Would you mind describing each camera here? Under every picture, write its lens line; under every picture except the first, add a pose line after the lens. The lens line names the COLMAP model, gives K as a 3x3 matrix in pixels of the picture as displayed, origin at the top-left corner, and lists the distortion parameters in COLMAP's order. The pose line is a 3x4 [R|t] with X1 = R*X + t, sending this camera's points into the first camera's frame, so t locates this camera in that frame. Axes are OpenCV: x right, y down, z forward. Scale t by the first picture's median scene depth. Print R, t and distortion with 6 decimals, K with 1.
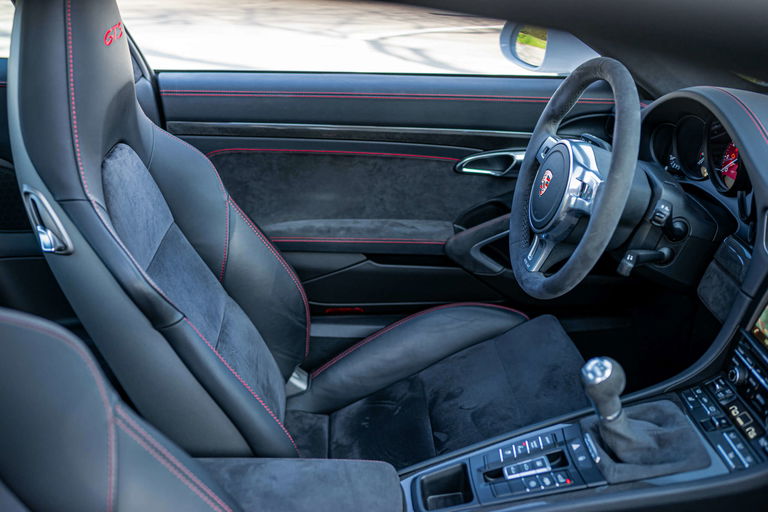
lens RADIAL K [[756.0, 0, 381.2], [0, 756.0, 254.3], [0, 0, 1]] dist [-0.034678, 0.000000]
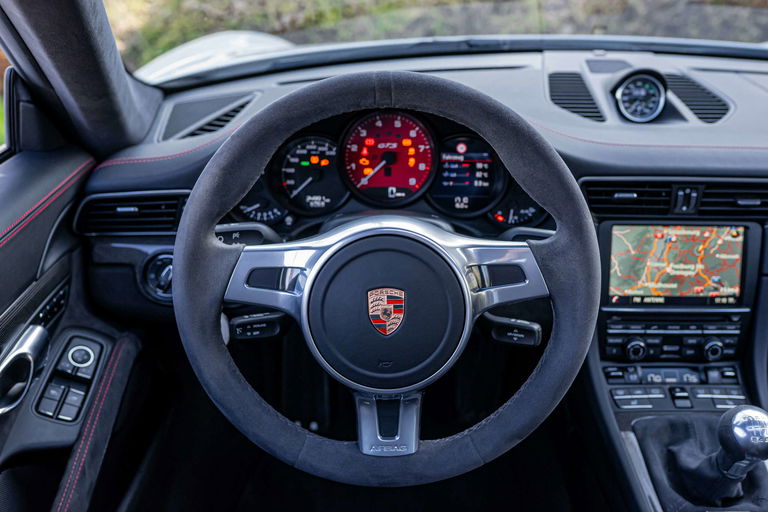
lens RADIAL K [[756.0, 0, 384.4], [0, 756.0, 258.4], [0, 0, 1]] dist [-0.034678, 0.000000]
pose [[0.060355, -0.437817, 0.897036, -0.201026], [0.422273, 0.825496, 0.374489, -0.253937], [-0.904457, 0.356192, 0.234701, 0.648039]]
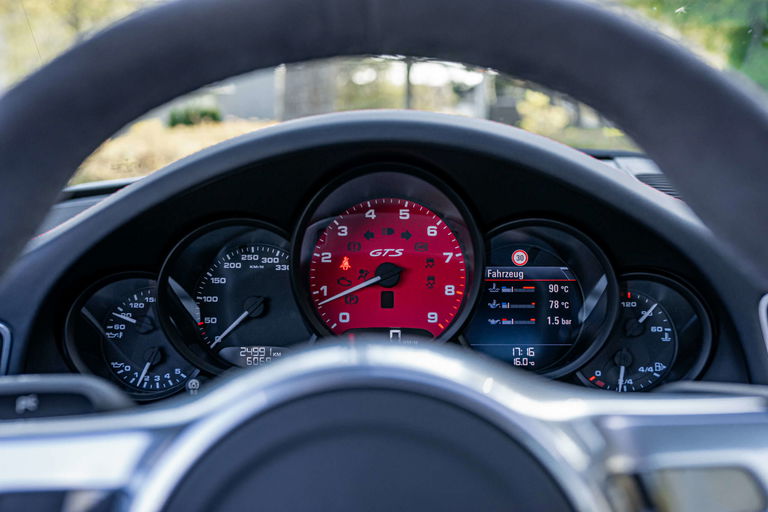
lens RADIAL K [[756.0, 0, 383.6], [0, 756.0, 264.7], [0, 0, 1]] dist [-0.034678, 0.000000]
pose [[0.077355, -0.184152, 0.979849, 0.046150], [0.432661, 0.891630, 0.133415, -0.143859], [-0.898232, 0.413622, 0.148647, 0.707728]]
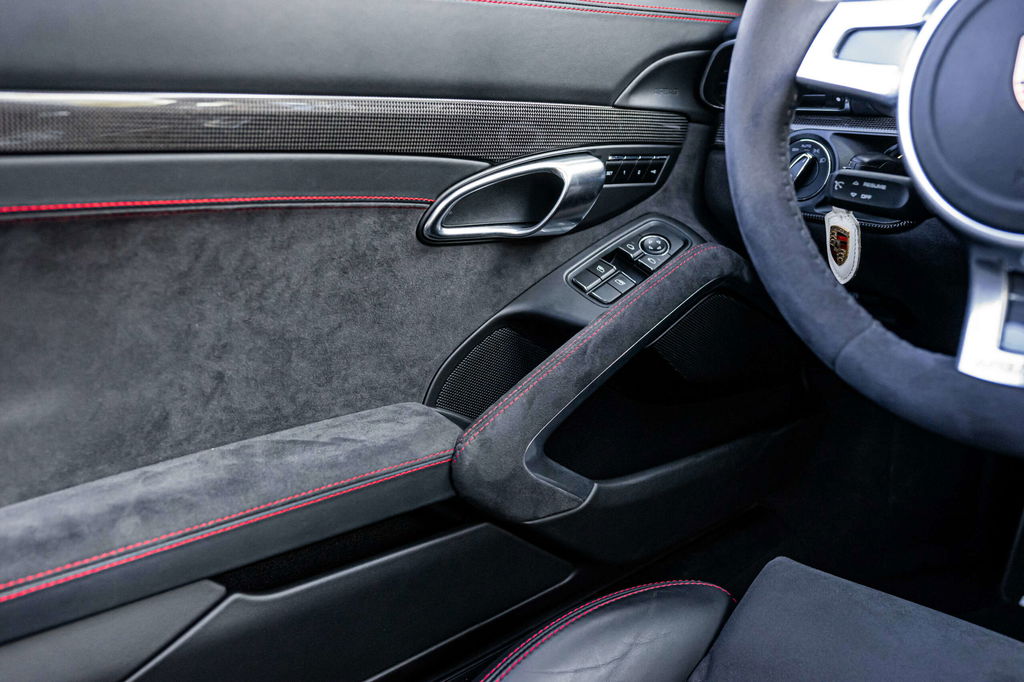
lens RADIAL K [[1008.0, 0, 518.8], [0, 1008.0, 335.6], [0, 0, 1]] dist [-0.034678, 0.000000]
pose [[0.767302, -0.194642, 0.611034, -0.146755], [0.303702, 0.949493, -0.078915, -0.022062], [-0.564813, 0.246124, 0.787661, 0.633662]]
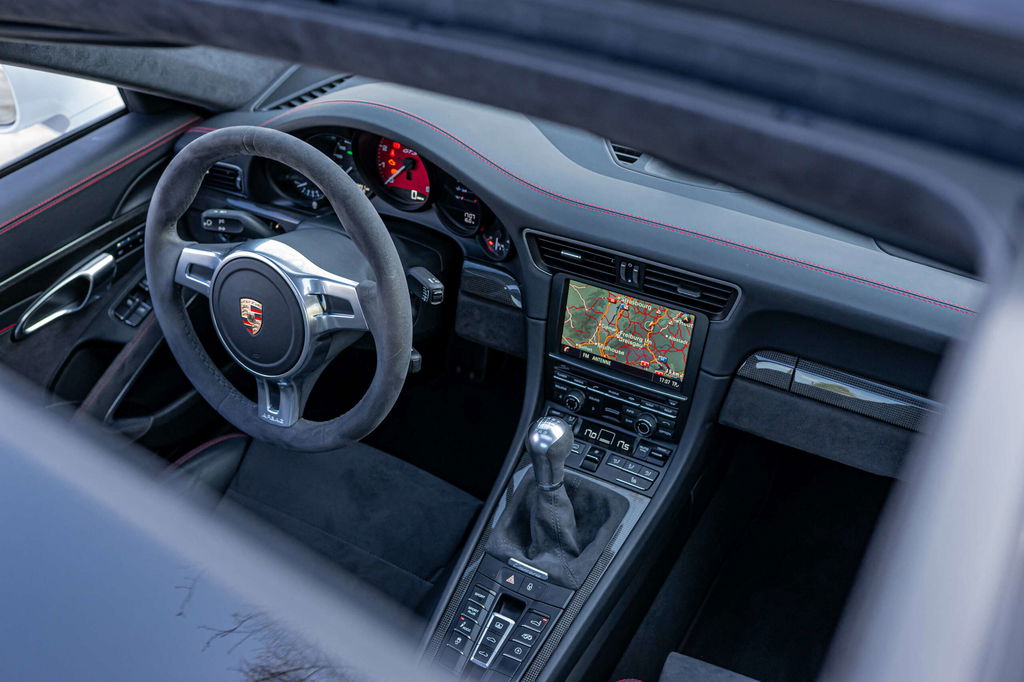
lens RADIAL K [[1008.0, 0, 507.5], [0, 1008.0, 348.0], [0, 0, 1]] dist [-0.034678, 0.000000]
pose [[0.559460, -0.549954, 0.620125, -0.193184], [0.410153, 0.833834, 0.369452, -0.243696], [-0.720263, 0.047652, 0.692063, 0.125446]]
